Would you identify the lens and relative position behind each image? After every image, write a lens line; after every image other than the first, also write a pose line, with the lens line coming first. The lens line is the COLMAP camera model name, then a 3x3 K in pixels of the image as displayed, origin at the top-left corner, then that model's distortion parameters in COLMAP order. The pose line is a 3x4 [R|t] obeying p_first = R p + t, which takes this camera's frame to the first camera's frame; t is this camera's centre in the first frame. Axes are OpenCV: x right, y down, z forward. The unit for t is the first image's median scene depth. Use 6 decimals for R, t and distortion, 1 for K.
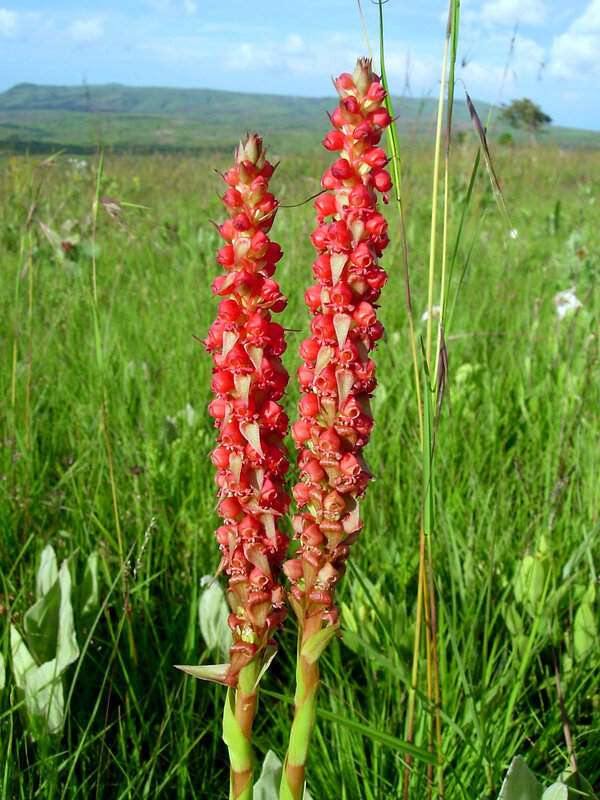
lens RADIAL K [[902.6, 0, 299.8], [0, 902.6, 399.6], [0, 0, 1]] dist [-0.197664, 0.000000]
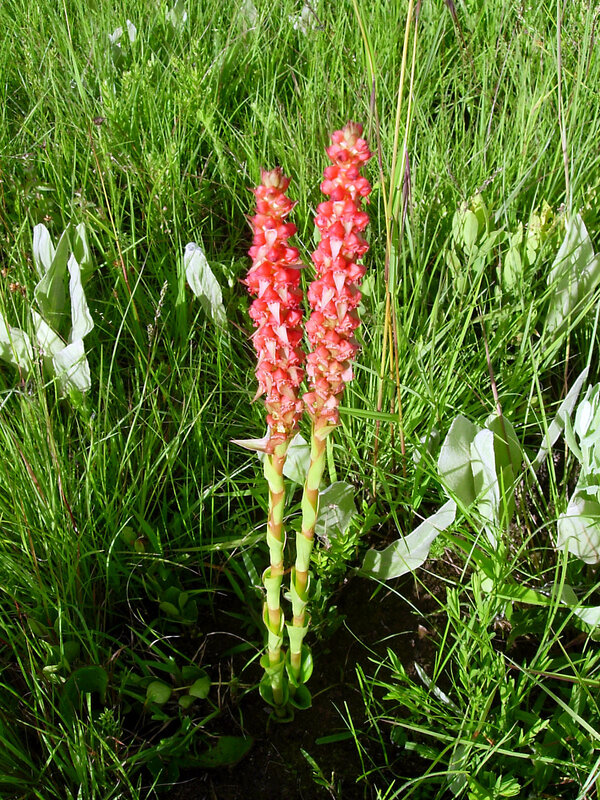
lens RADIAL K [[902.6, 0, 294.9], [0, 902.6, 399.9], [0, 0, 1]] dist [-0.197664, 0.000000]
pose [[0.995247, -0.090366, 0.036302, -0.091667], [0.061209, 0.870389, 0.488545, -0.584057], [-0.075744, -0.484000, 0.871783, -0.385762]]
